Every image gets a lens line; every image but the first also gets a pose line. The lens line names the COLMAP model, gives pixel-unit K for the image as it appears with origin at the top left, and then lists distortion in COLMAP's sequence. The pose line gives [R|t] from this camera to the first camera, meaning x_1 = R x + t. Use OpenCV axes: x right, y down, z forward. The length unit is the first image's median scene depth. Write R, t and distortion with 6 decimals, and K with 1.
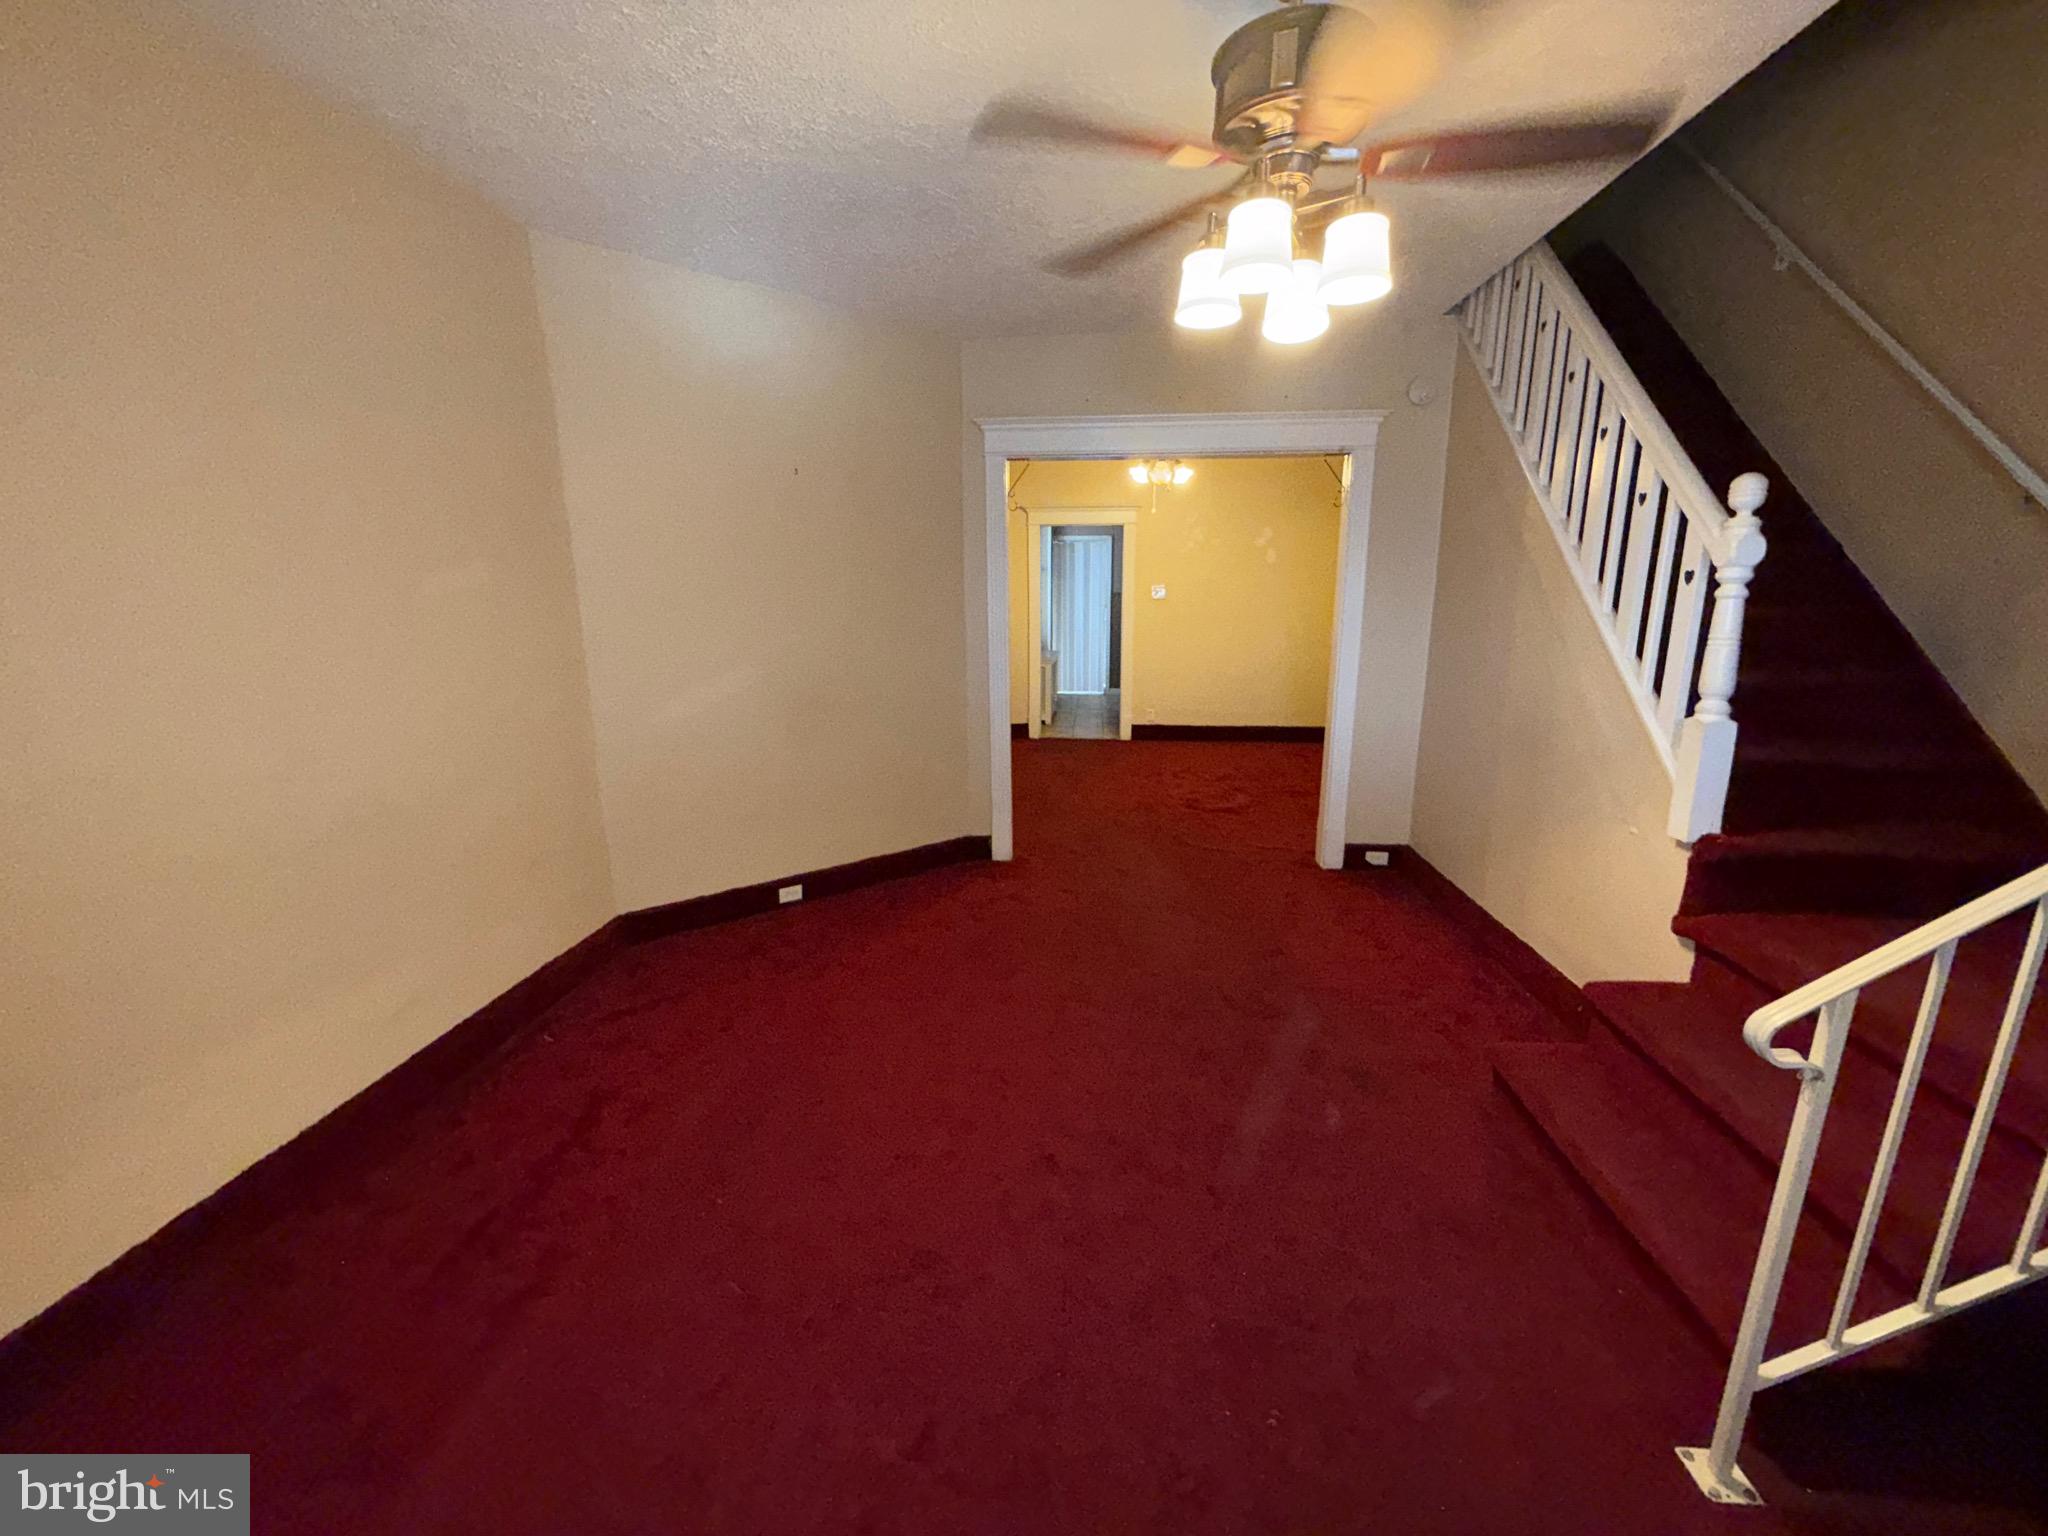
lens RADIAL K [[817.2, 0, 1024.0], [0, 817.2, 770.5], [0, 0, 1]] dist [-0.003398, 0.000528]
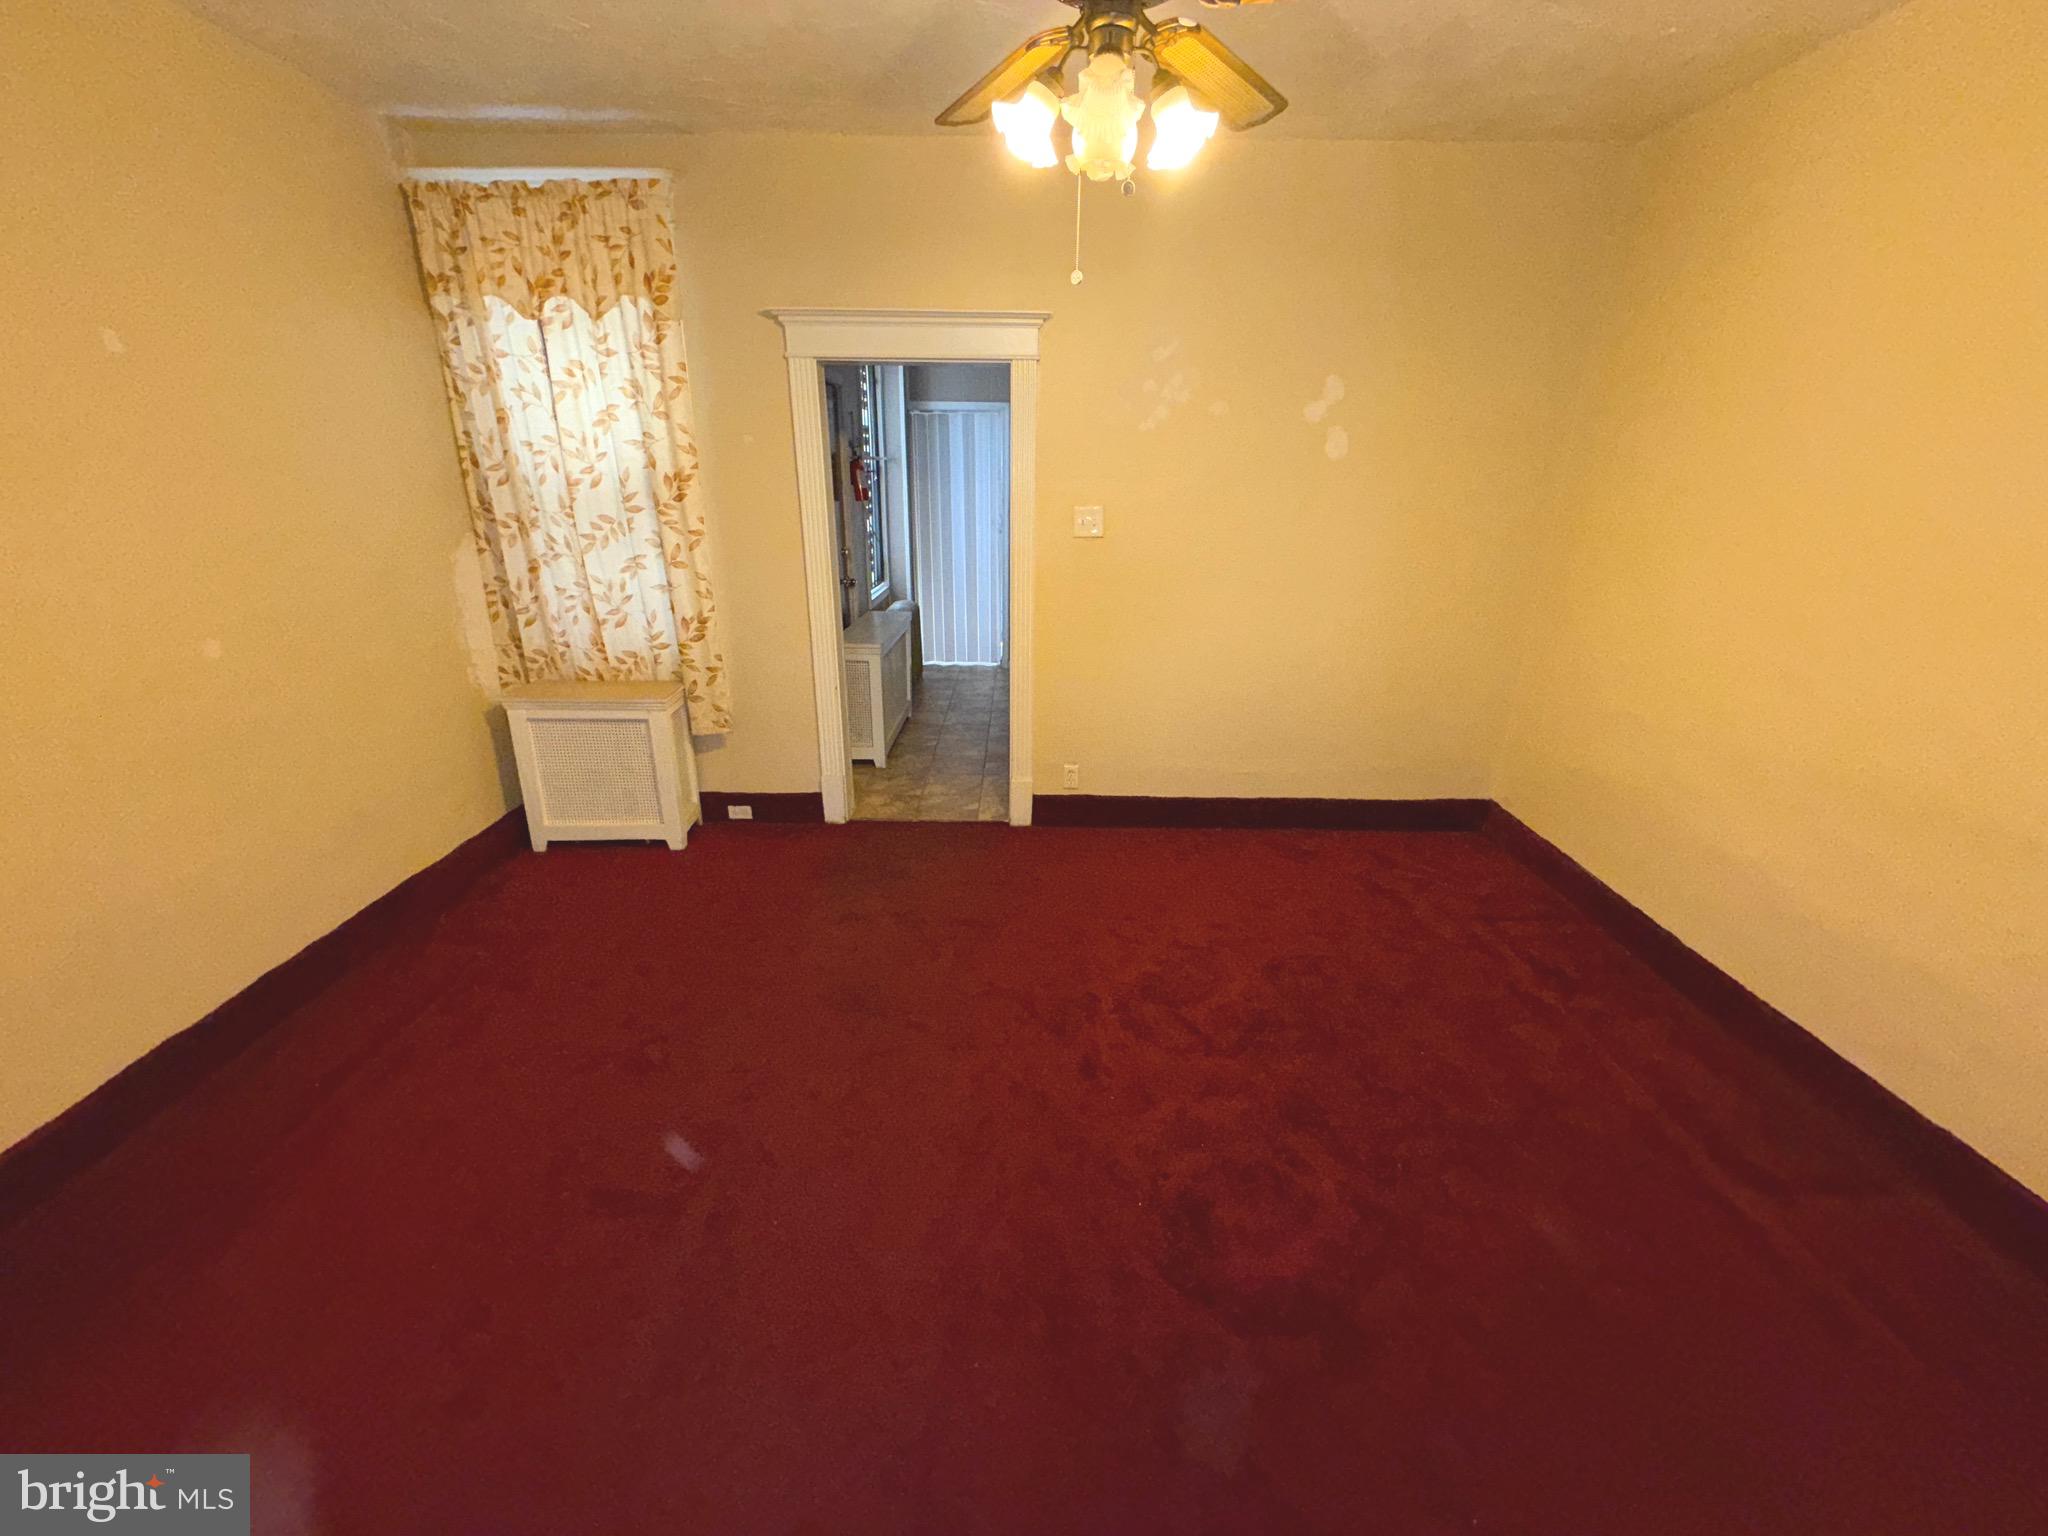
lens RADIAL K [[817.2, 0, 1024.0], [0, 817.2, 772.7], [0, 0, 1]] dist [-0.003398, 0.000528]
pose [[0.996070, -0.014978, 0.087292, 0.215927], [0.003494, 0.991475, 0.130252, -0.344993], [-0.088499, -0.129435, 0.987631, 1.328075]]
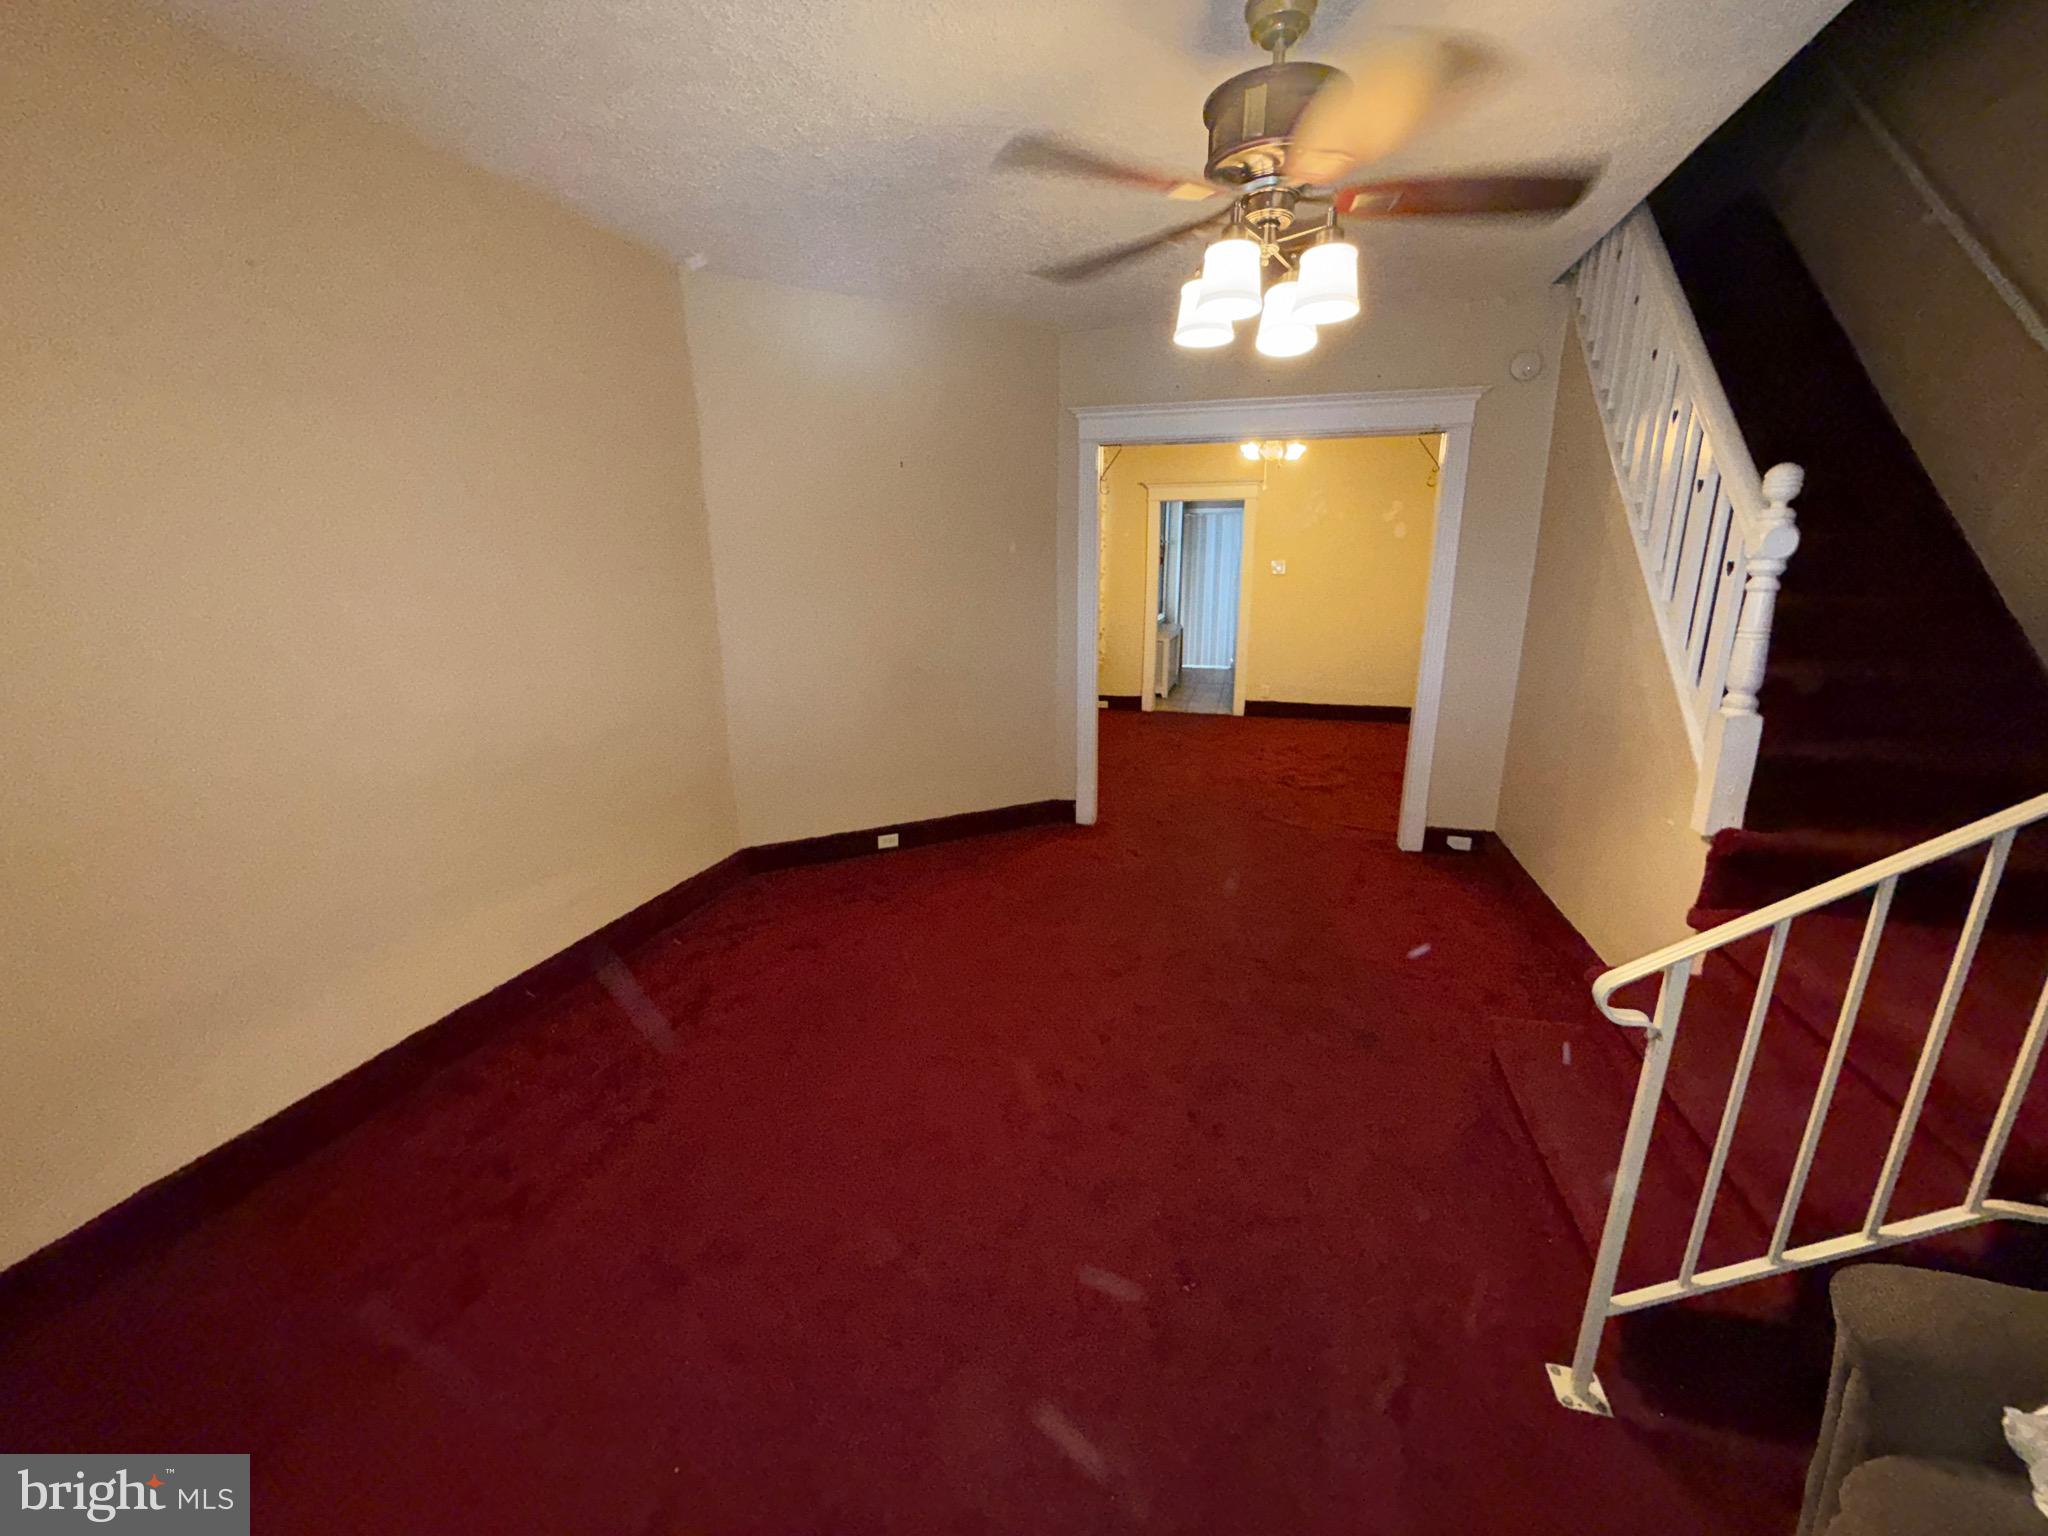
lens RADIAL K [[817.2, 0, 1022.7], [0, 817.2, 771.8], [0, 0, 1]] dist [-0.003398, 0.000528]
pose [[0.982668, 0.046073, -0.179559, 0.122341], [-0.039185, 0.998361, 0.041721, 0.000598], [0.181187, -0.033962, 0.982862, -0.097093]]
